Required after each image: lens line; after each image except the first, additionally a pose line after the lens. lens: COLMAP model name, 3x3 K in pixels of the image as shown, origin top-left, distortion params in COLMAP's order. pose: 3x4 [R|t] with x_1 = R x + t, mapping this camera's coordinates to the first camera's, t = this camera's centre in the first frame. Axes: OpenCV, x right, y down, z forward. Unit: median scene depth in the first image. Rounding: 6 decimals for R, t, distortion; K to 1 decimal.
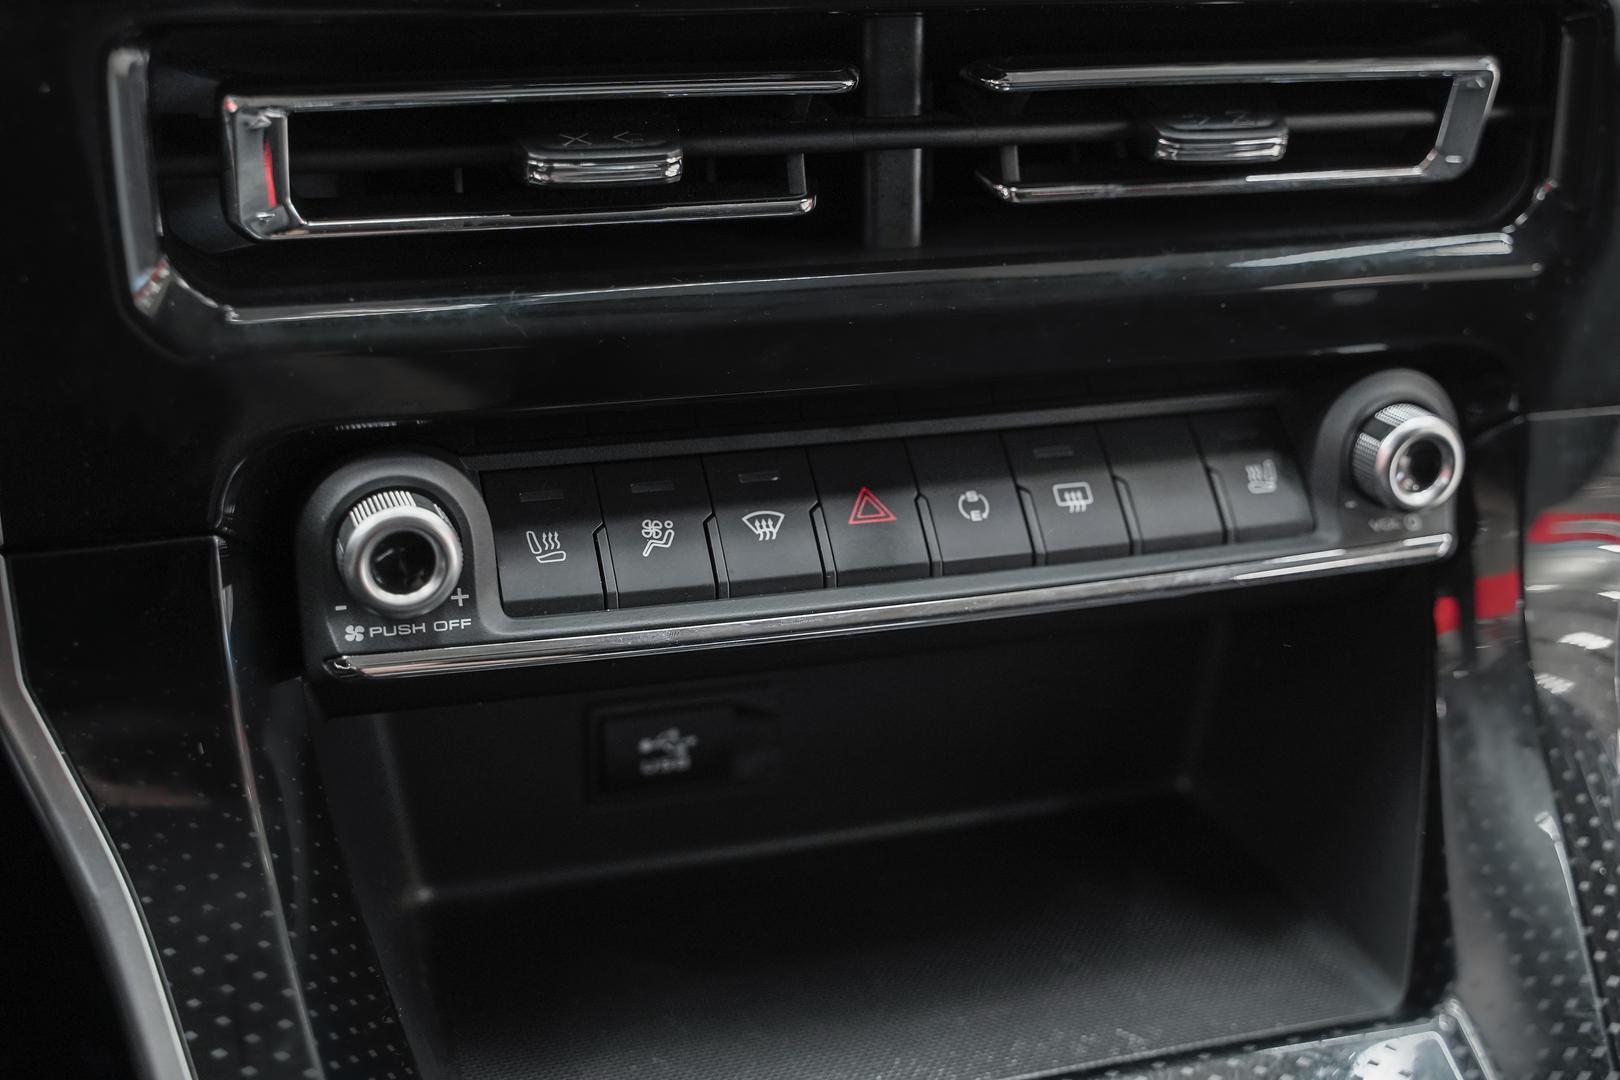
lens RADIAL K [[2056.7, 0, 810.3], [0, 2056.7, 504.1], [0, 0, 1]] dist [0.002316, -0.001915]
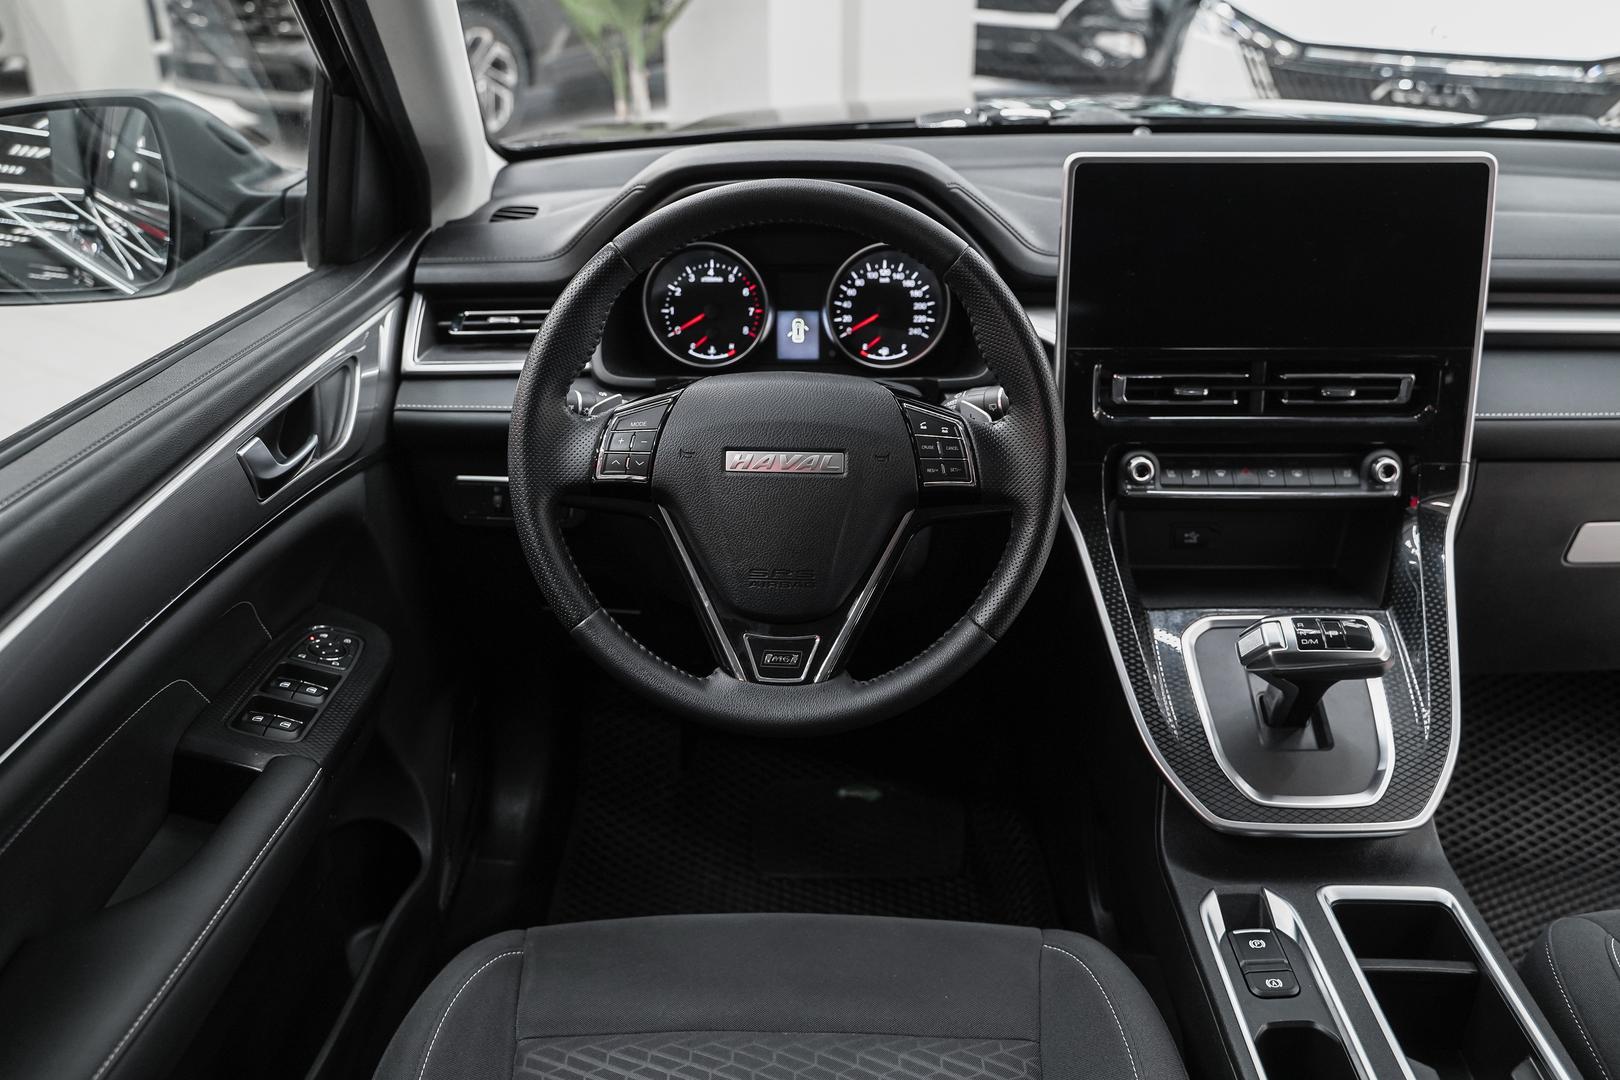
lens RADIAL K [[1456.1, 0, 808.1], [0, 1456.1, 511.2], [0, 0, 1]] dist [0.000671, -0.002406]
pose [[0.949865, 0.067019, -0.305392, 0.097841], [-0.088628, 0.994408, -0.057435, 0.353405], [0.299835, 0.081622, 0.950493, -2.256233]]
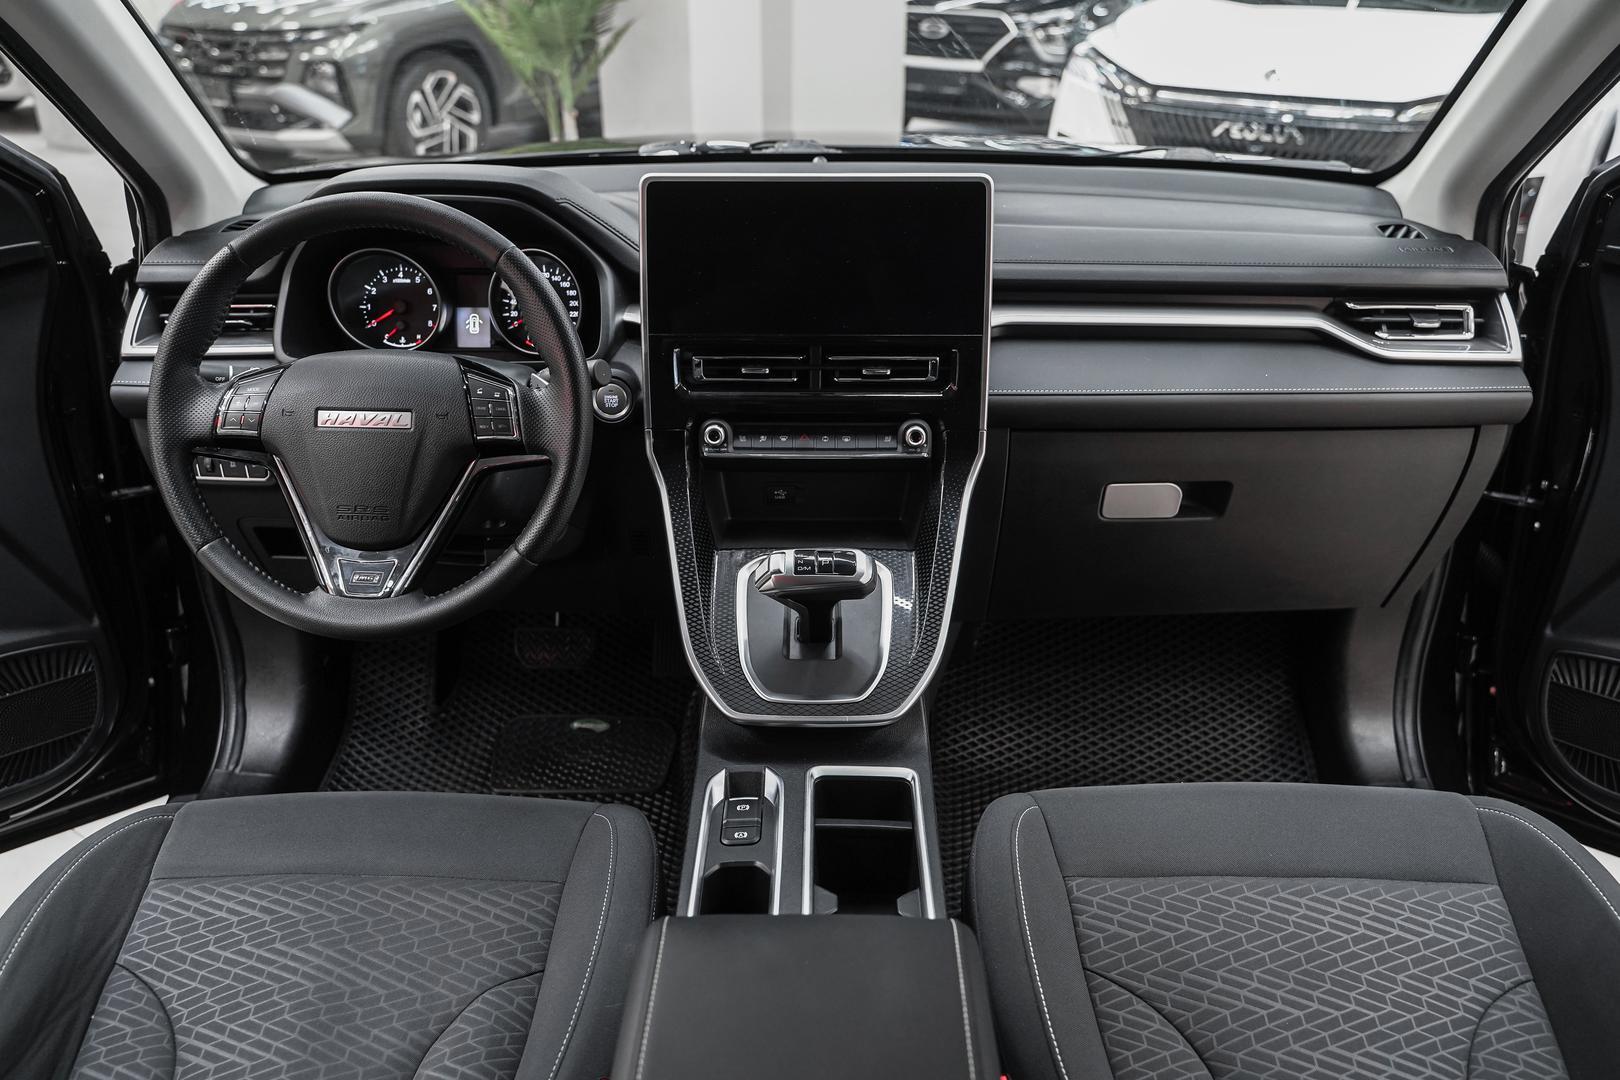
lens RADIAL K [[1367.2, 0, 810.0], [0, 1367.2, 540.0], [0, 0, 1]] dist [-0.004602, -0.000421]
pose [[0.948066, 0.073403, -0.309487, 1.179217], [-0.092426, 0.994599, -0.047236, 0.440482], [0.304348, 0.073387, 0.949730, -2.373324]]
